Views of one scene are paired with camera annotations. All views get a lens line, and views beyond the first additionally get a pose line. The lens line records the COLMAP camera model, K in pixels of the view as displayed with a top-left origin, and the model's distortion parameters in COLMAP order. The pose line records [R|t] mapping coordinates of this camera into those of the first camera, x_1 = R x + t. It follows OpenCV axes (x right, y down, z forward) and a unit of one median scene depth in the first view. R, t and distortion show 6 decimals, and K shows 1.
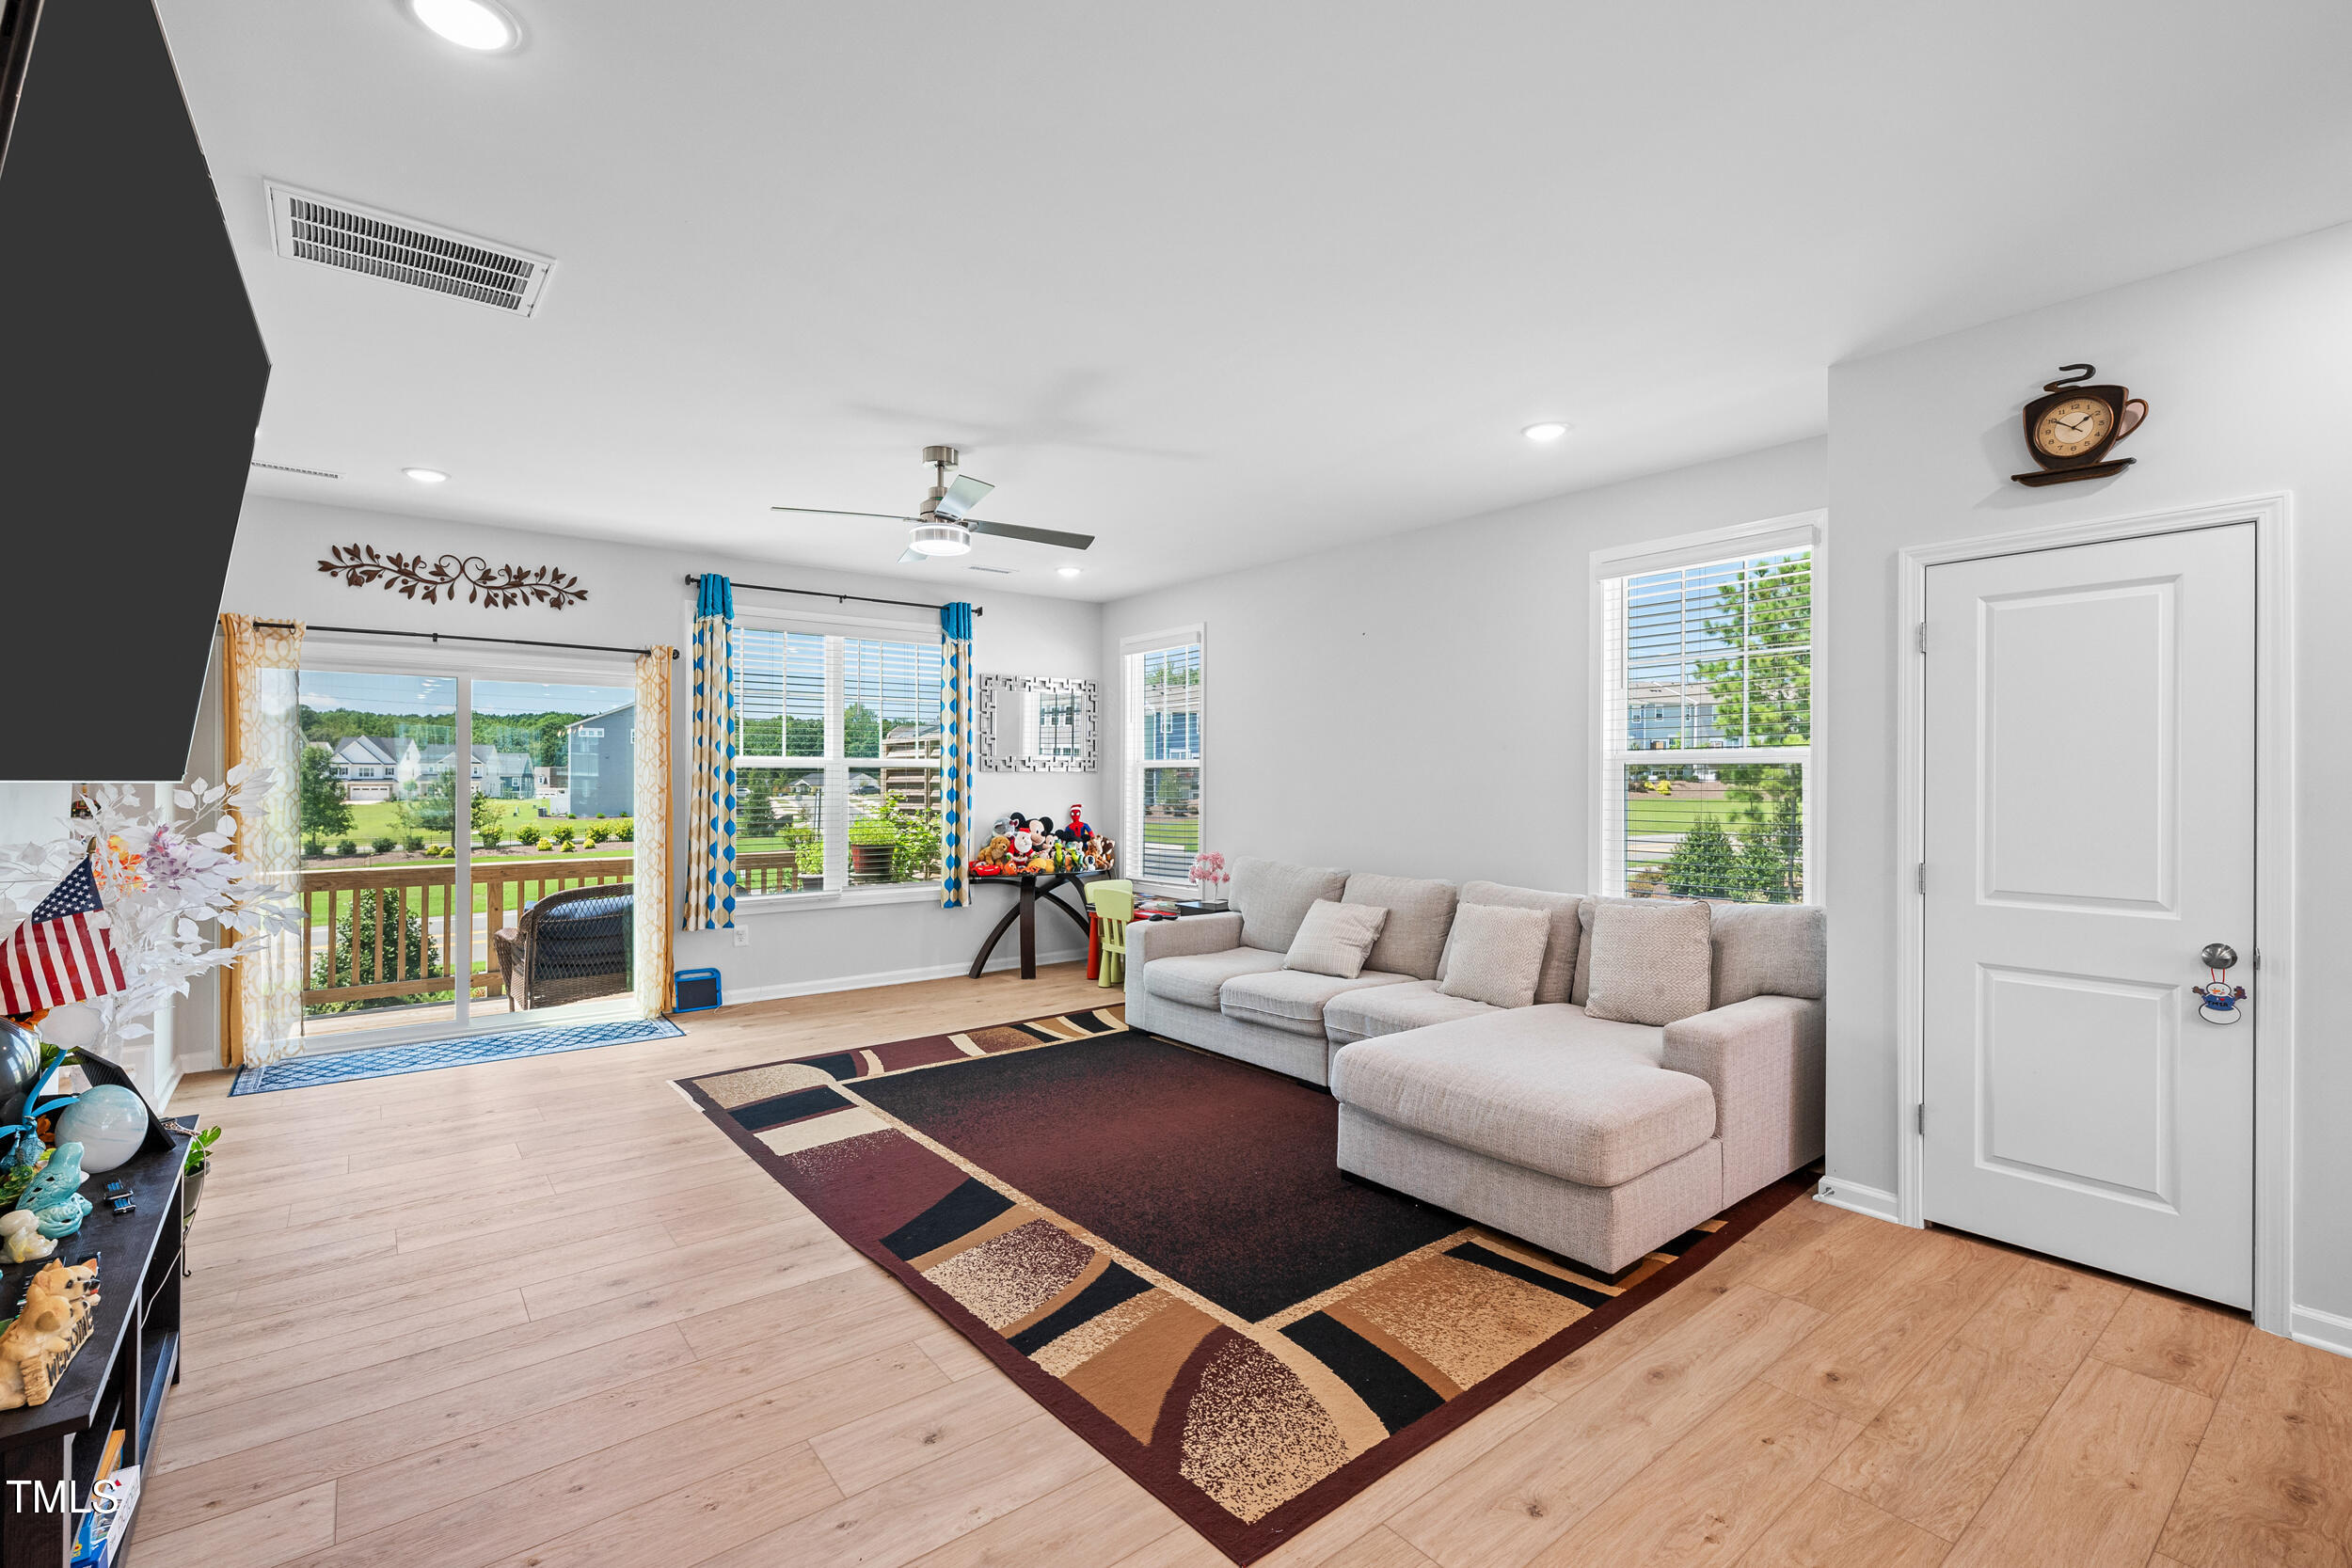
lens RADIAL K [[1033.9, 0, 1177.3], [0, 1033.9, 782.7], [0, 0, 1]] dist [-0.001825, -0.000259]
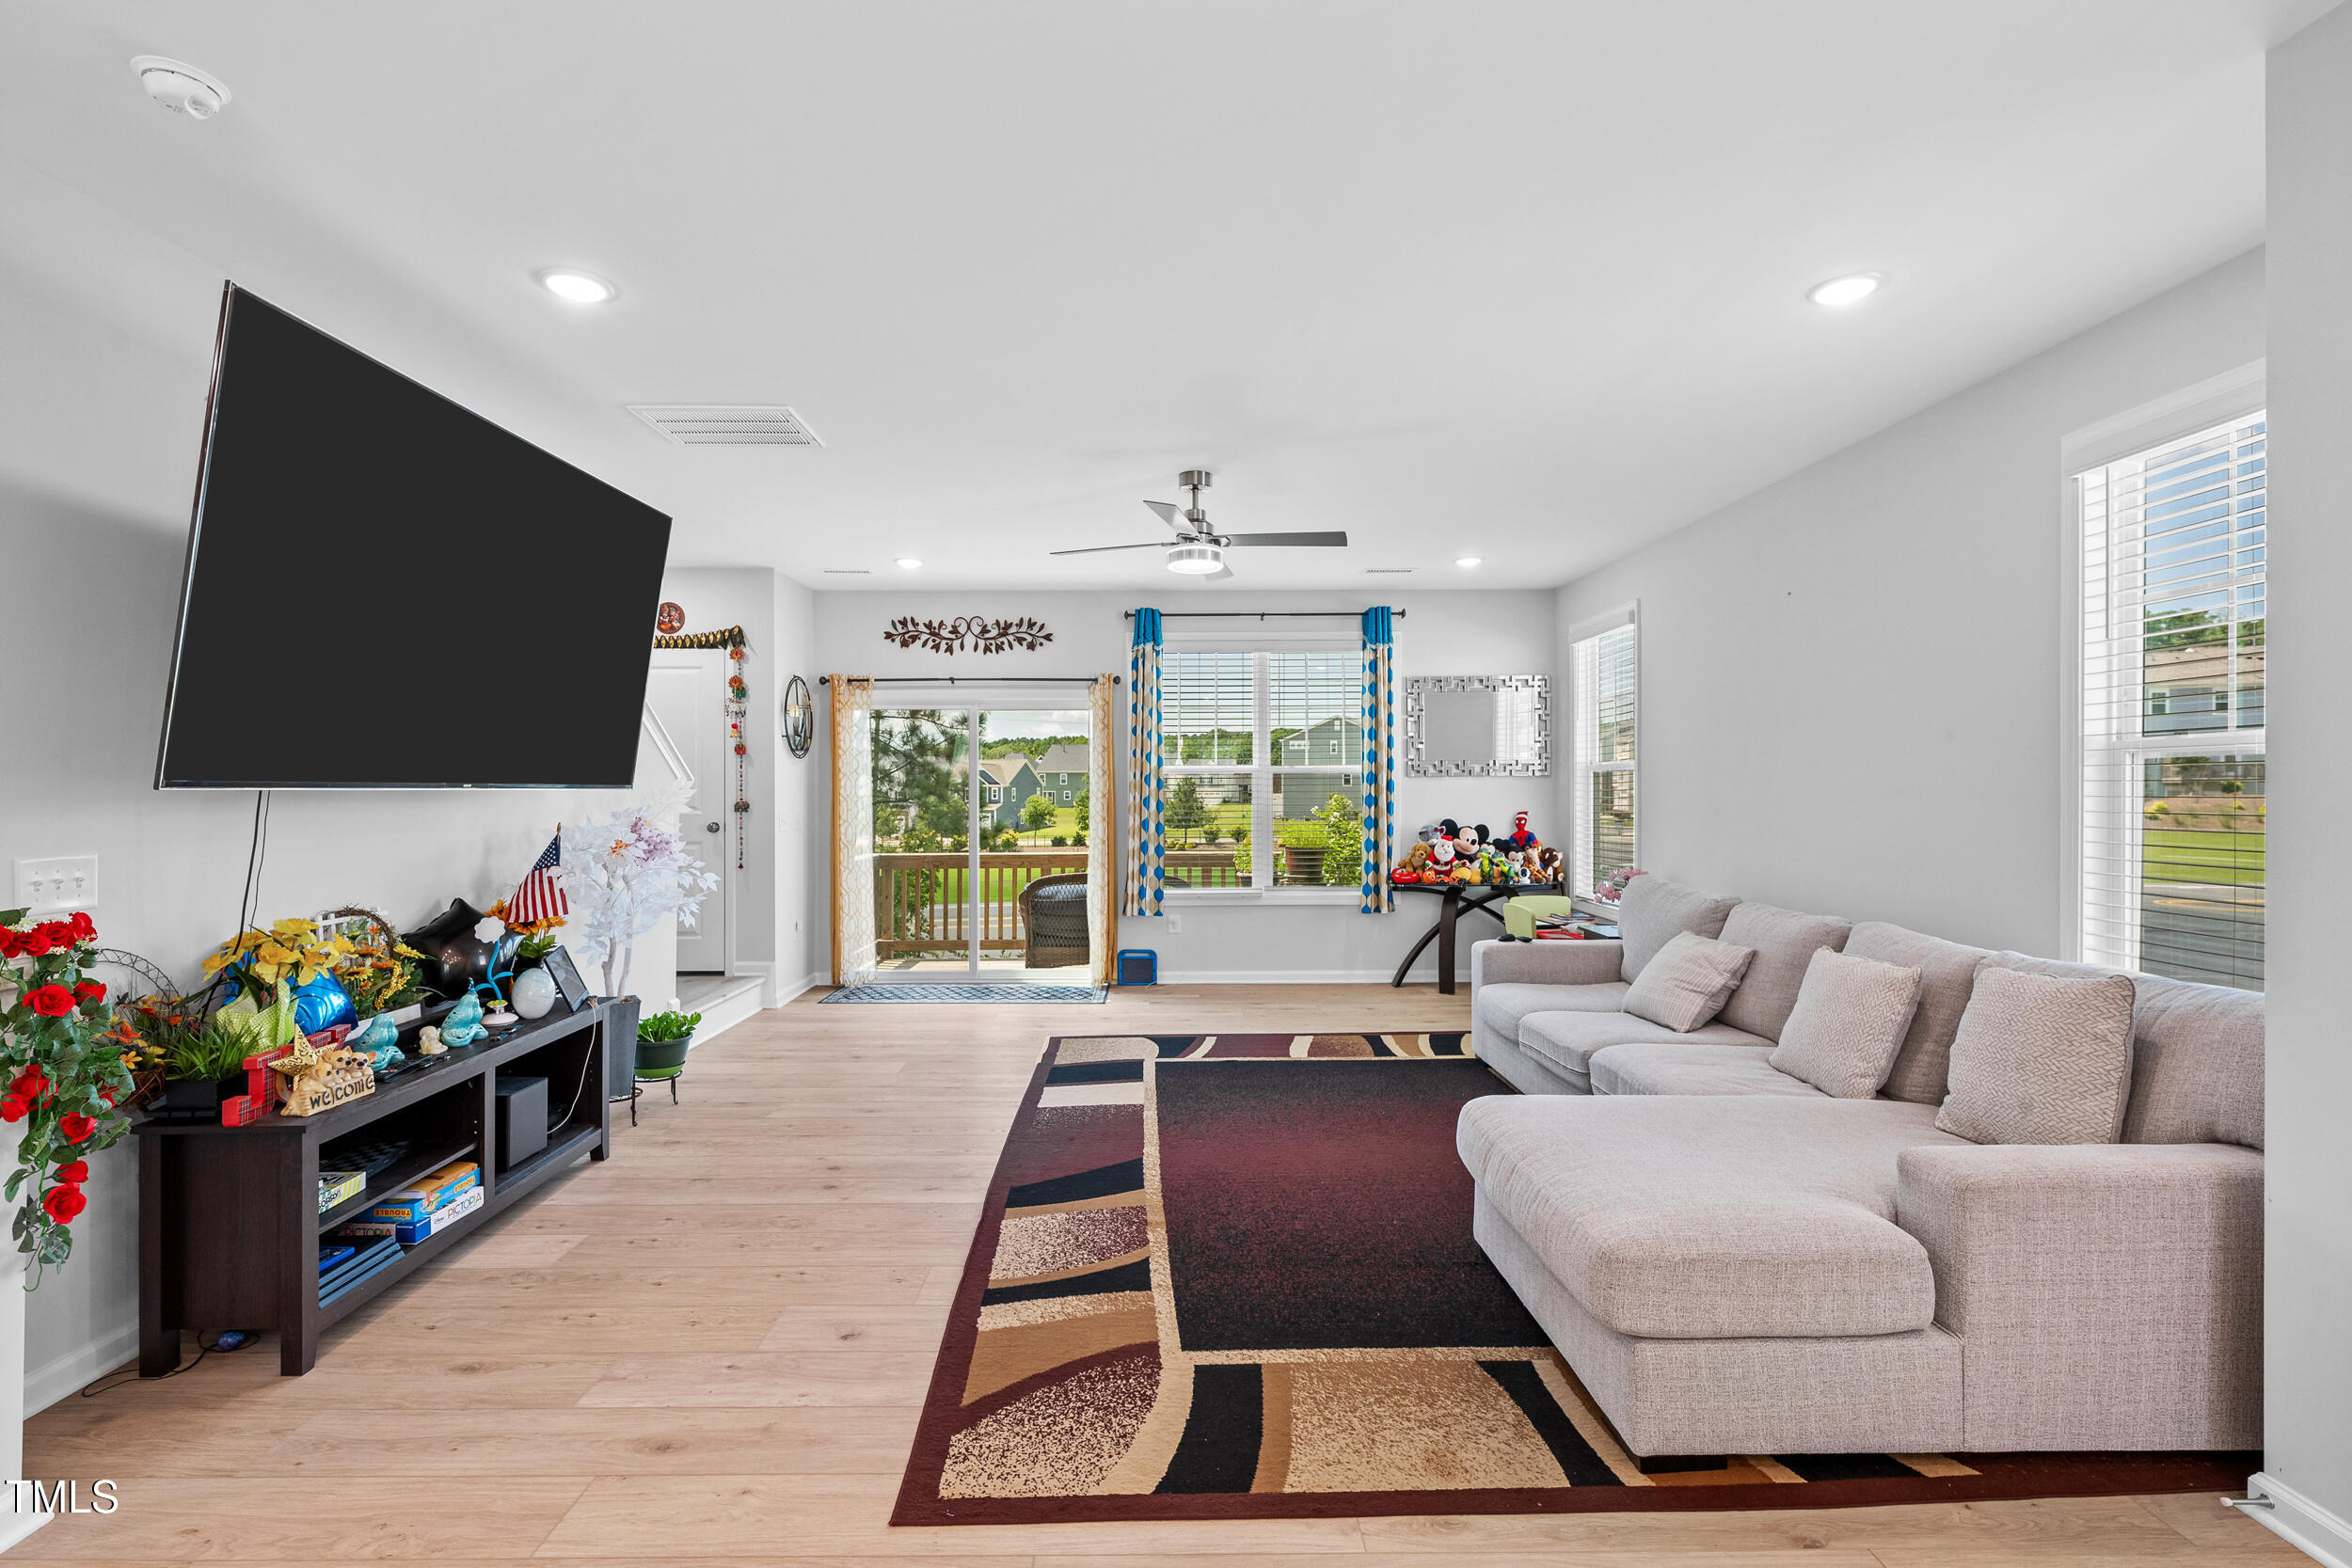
lens RADIAL K [[1039.8, 0, 1159.5], [0, 1039.8, 790.0], [0, 0, 1]] dist [-0.001013, 0.000030]
pose [[0.787724, -0.002577, -0.616022, 0.324655], [0.003391, 0.999994, 0.000152, 0.001136], [0.616018, -0.002208, 0.787729, 0.113124]]
